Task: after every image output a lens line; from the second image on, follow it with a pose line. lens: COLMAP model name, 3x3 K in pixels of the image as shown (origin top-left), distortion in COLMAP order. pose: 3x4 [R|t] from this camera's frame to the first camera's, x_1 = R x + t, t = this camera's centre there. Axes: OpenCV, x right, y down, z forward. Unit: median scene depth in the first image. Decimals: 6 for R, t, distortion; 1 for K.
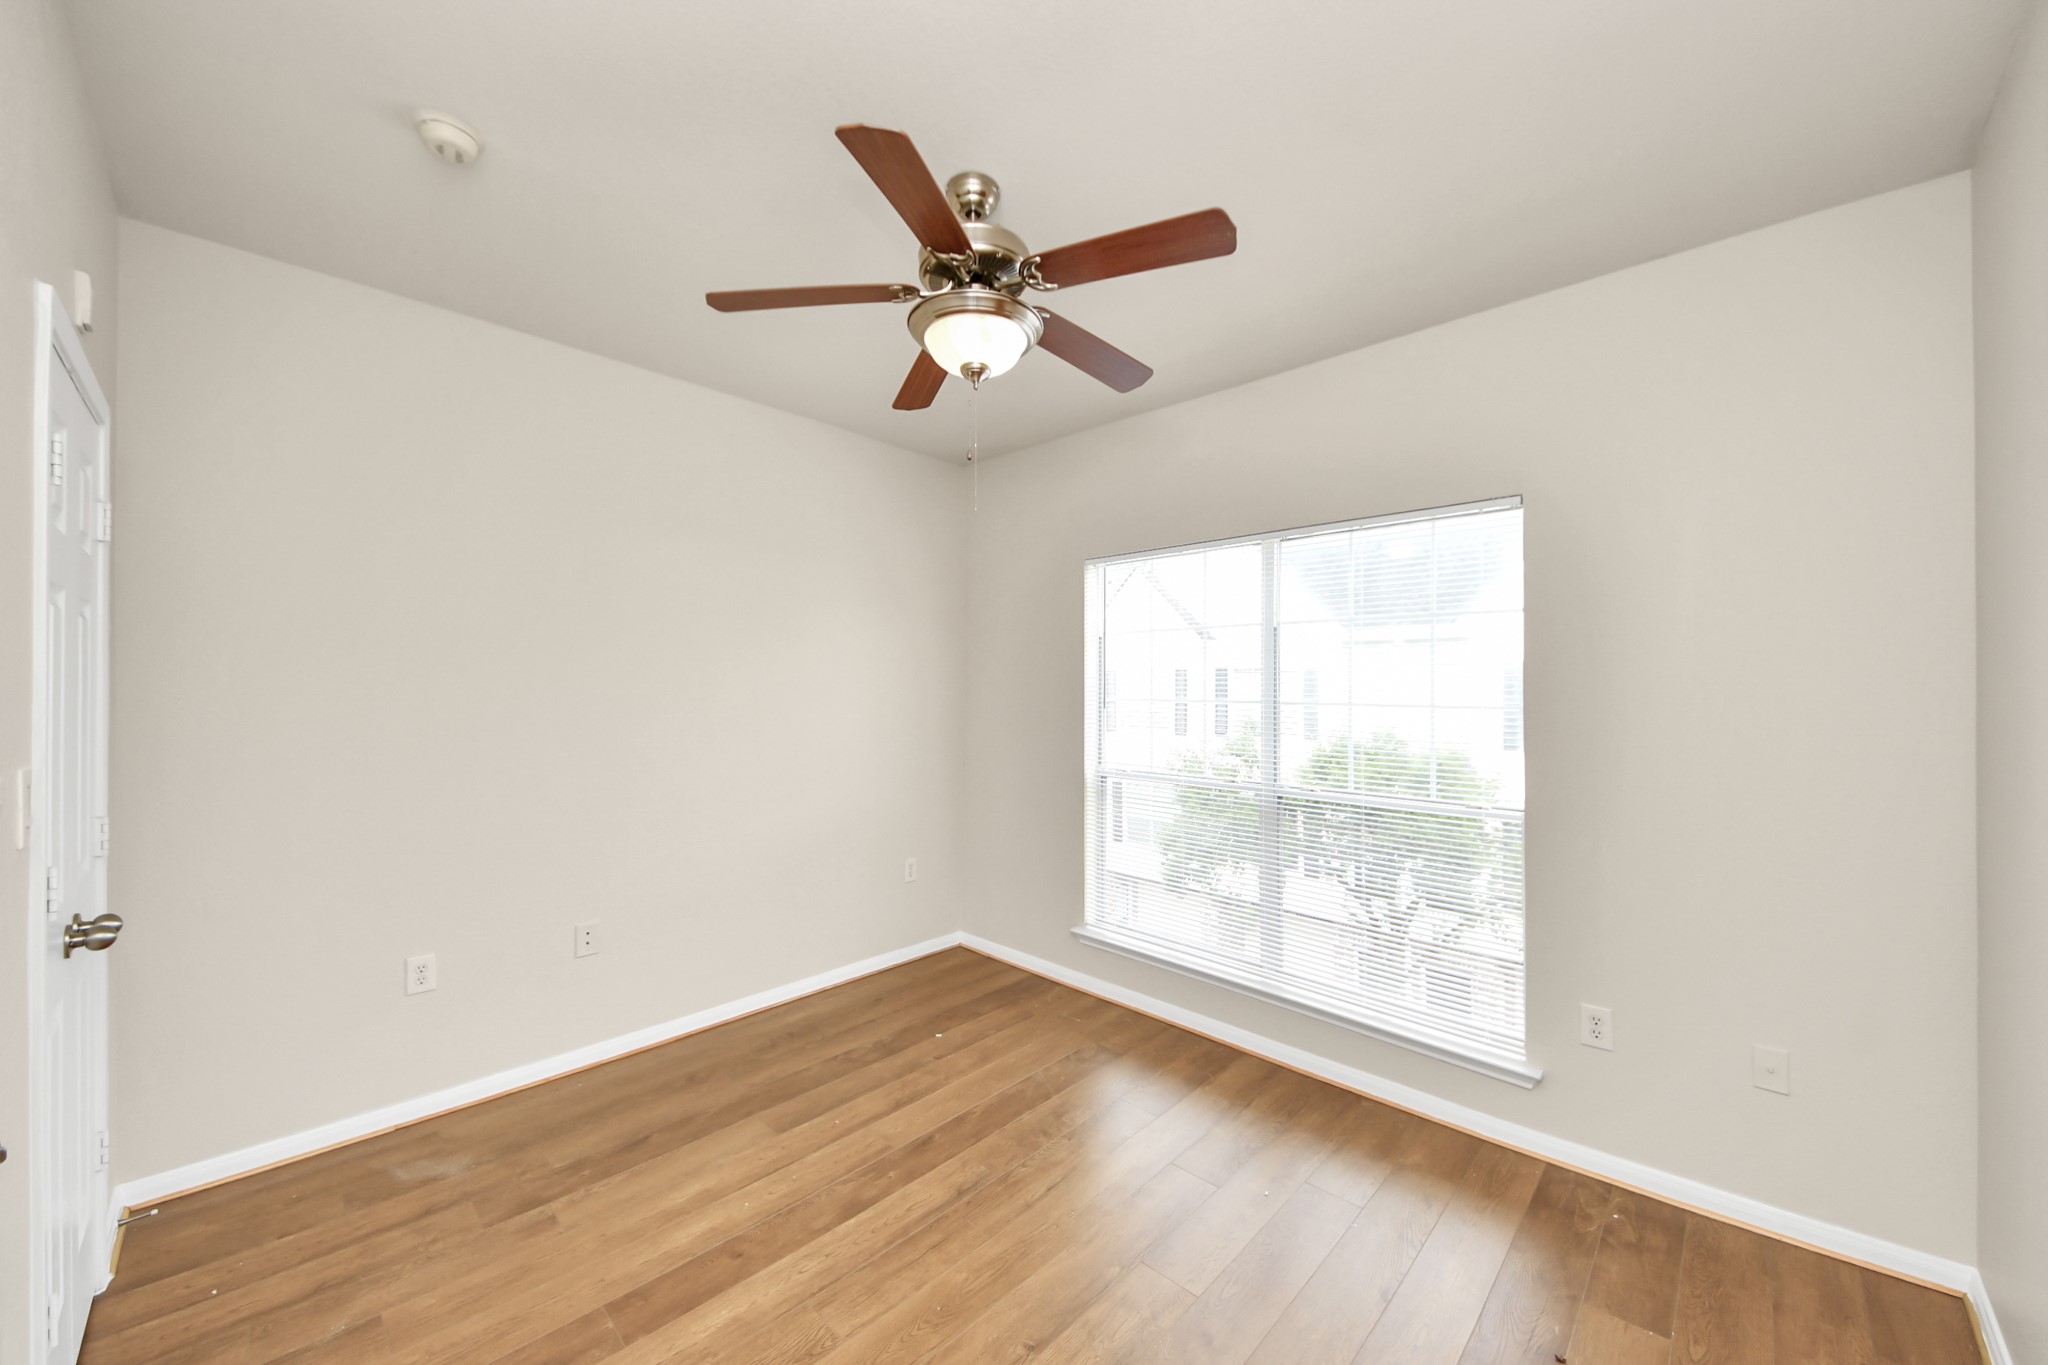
lens RADIAL K [[765.9, 0, 1015.3], [0, 765.9, 679.9], [0, 0, 1]] dist [0.015951, -0.004420]
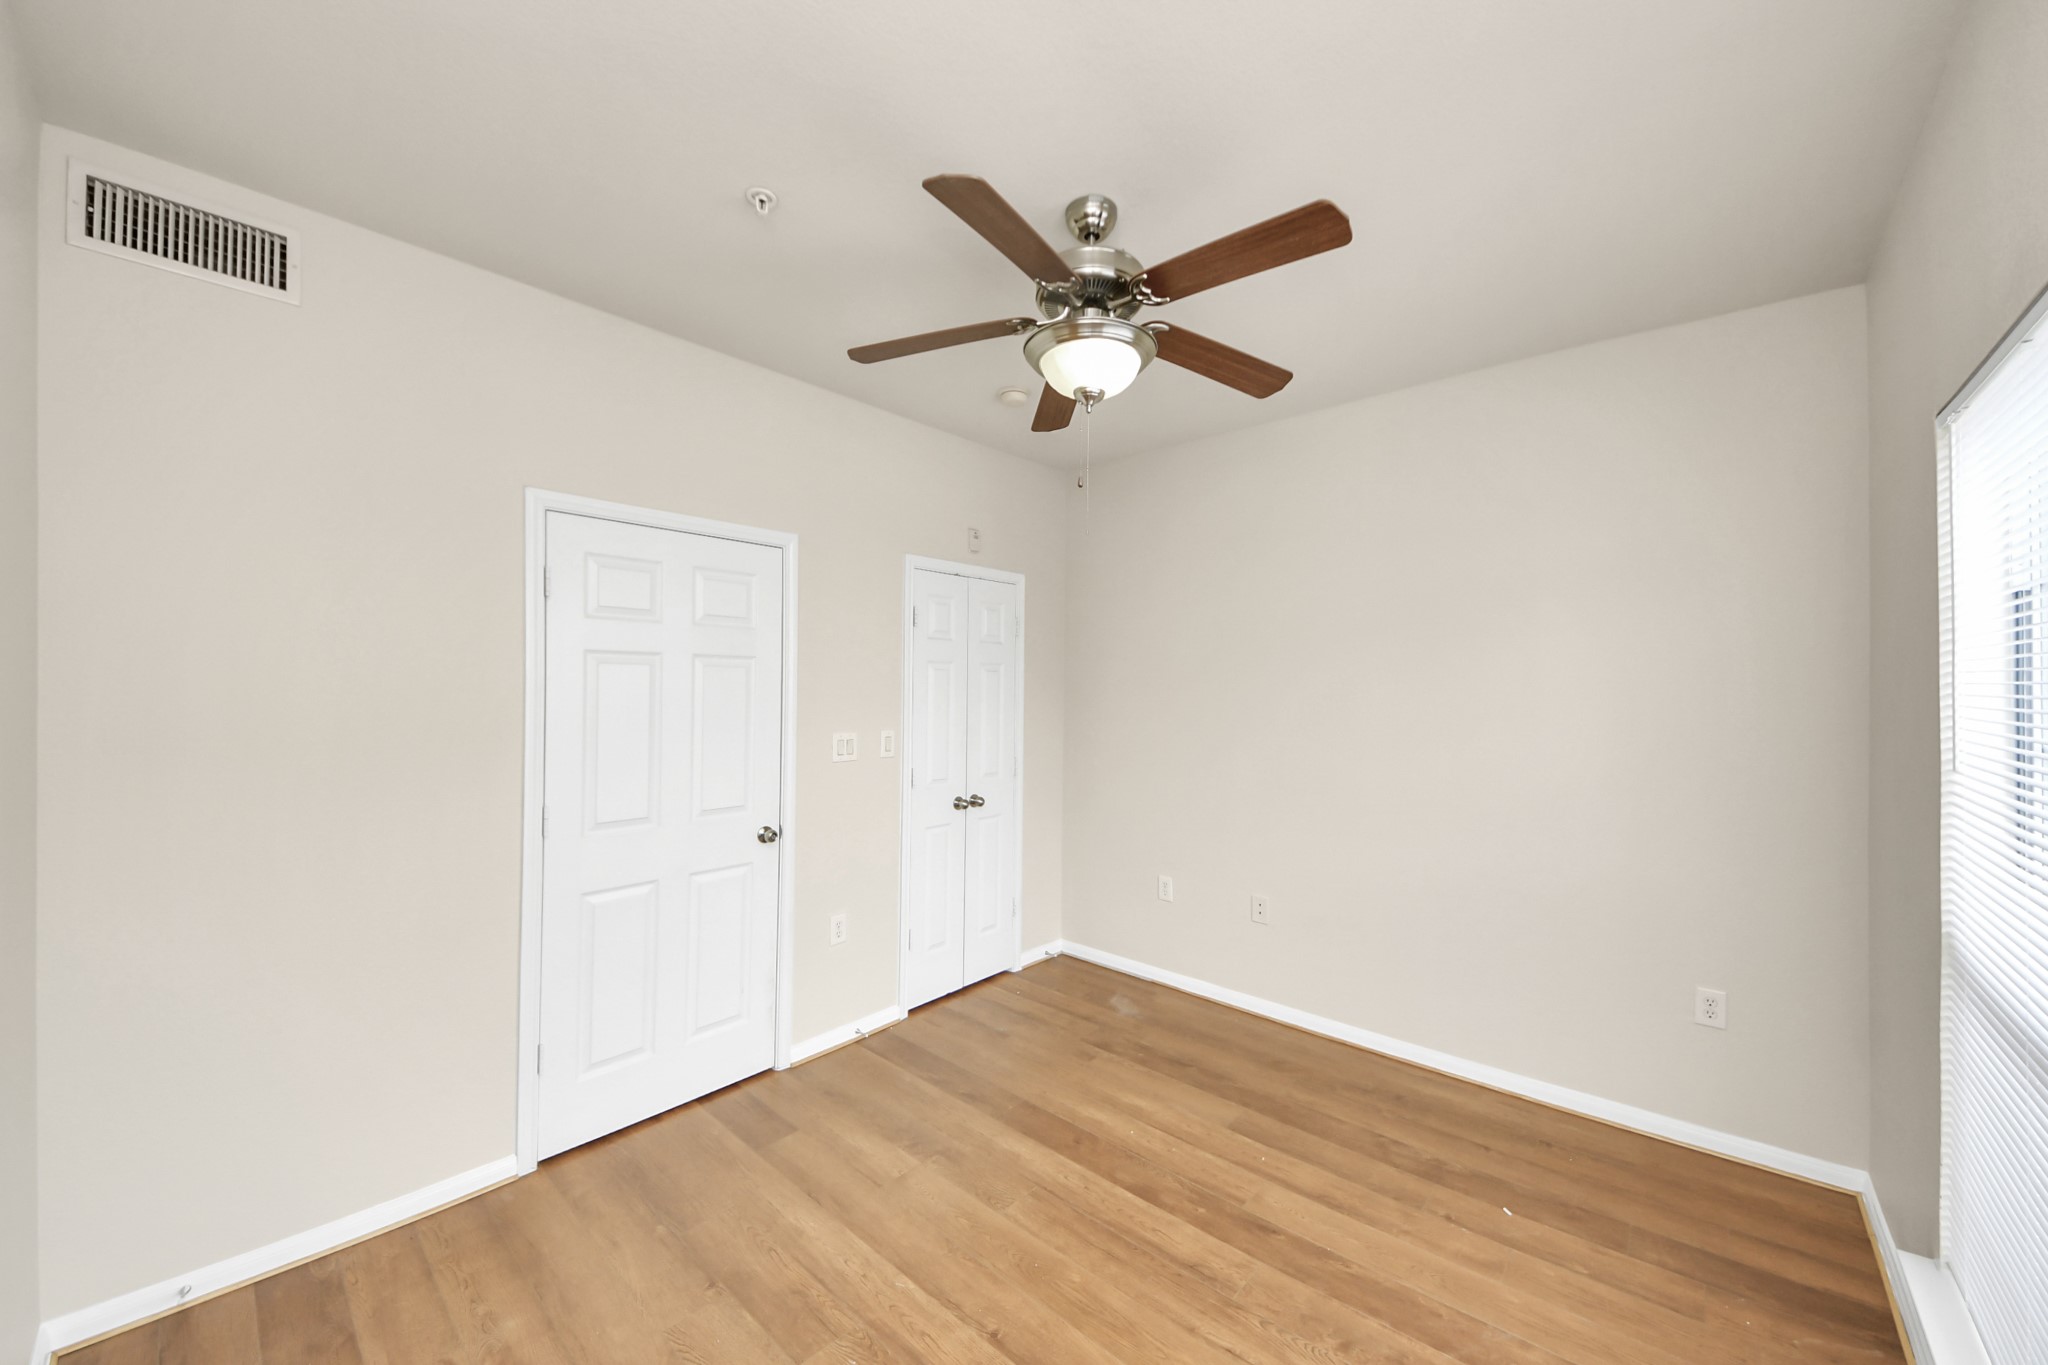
lens RADIAL K [[765.9, 0, 1018.1], [0, 765.9, 685.1], [0, 0, 1]] dist [0.015951, -0.004420]
pose [[0.041747, 0.000430, -0.999128, 0.814689], [0.002565, 0.999997, 0.000538, -0.018523], [0.999125, -0.002586, 0.041745, 0.748646]]
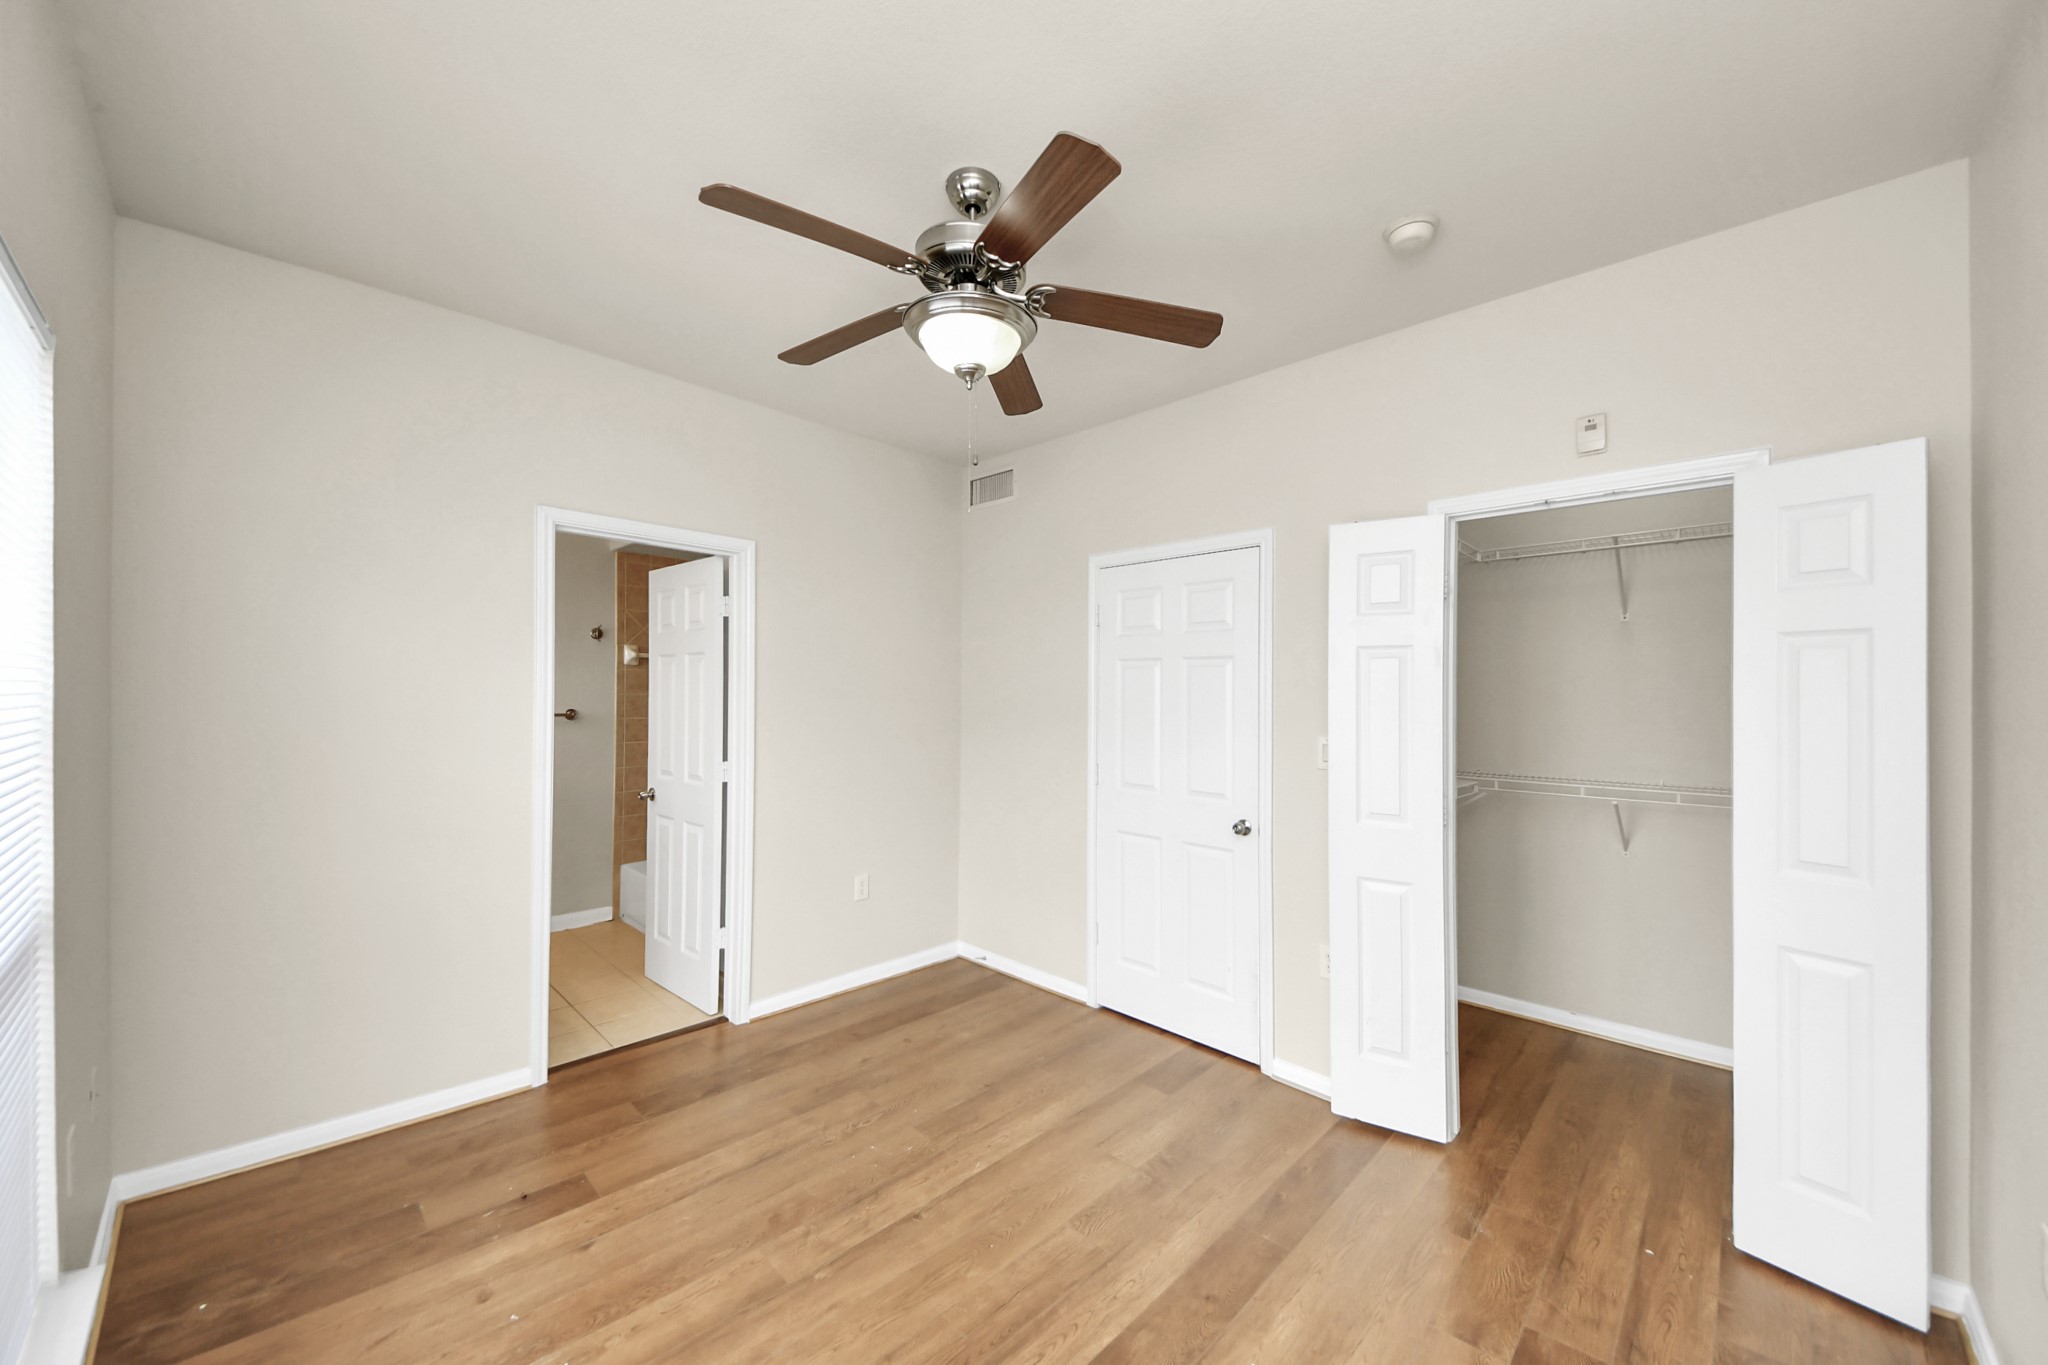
lens RADIAL K [[765.9, 0, 1013.5], [0, 765.9, 680.0], [0, 0, 1]] dist [0.015951, -0.004420]
pose [[-0.999902, -0.011389, -0.008190, -0.090790], [-0.011191, 0.999654, -0.023797, 0.010849], [0.008459, -0.023703, -0.999683, 1.730347]]
